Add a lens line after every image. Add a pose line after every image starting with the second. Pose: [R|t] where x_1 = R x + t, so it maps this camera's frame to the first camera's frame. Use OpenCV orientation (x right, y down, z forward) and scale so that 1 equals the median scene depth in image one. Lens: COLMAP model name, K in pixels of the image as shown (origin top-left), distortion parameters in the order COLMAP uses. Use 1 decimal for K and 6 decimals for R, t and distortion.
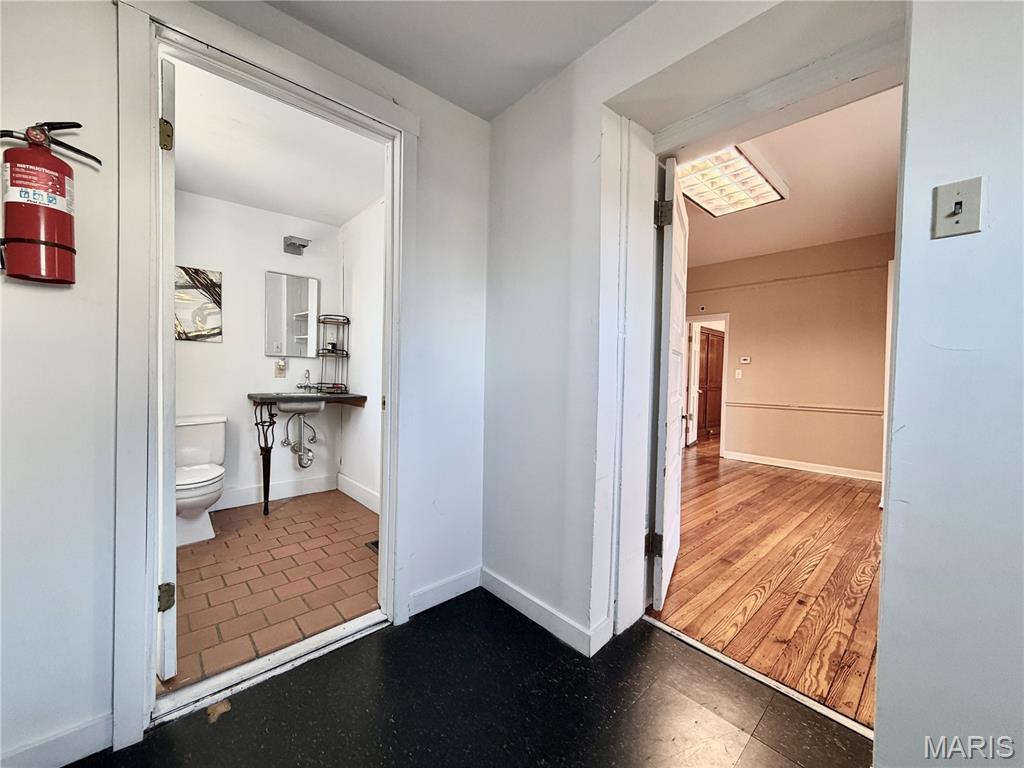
lens RADIAL K [[408.3, 0, 509.0], [0, 408.3, 383.4], [0, 0, 1]] dist [-0.000498, -0.000704]
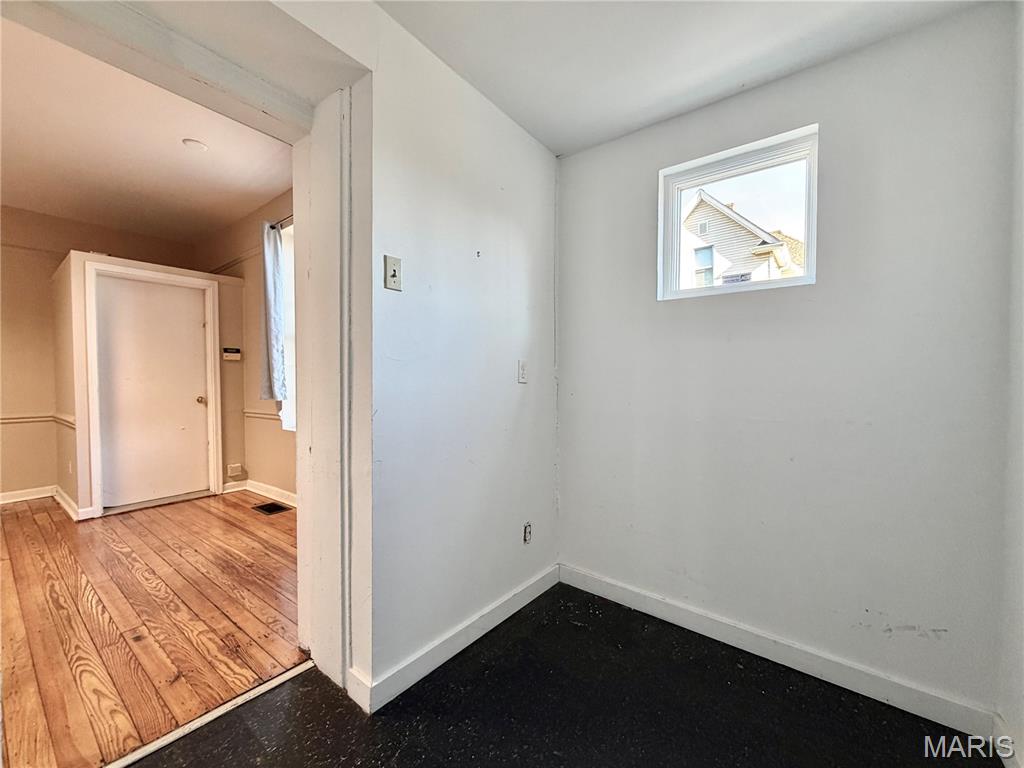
lens RADIAL K [[408.3, 0, 509.8], [0, 408.3, 385.3], [0, 0, 1]] dist [-0.000498, -0.000704]
pose [[-0.181263, -0.027366, 0.983054, -0.297674], [0.019534, 0.999315, 0.031420, -0.012768], [-0.983241, 0.024899, -0.180604, 0.420163]]
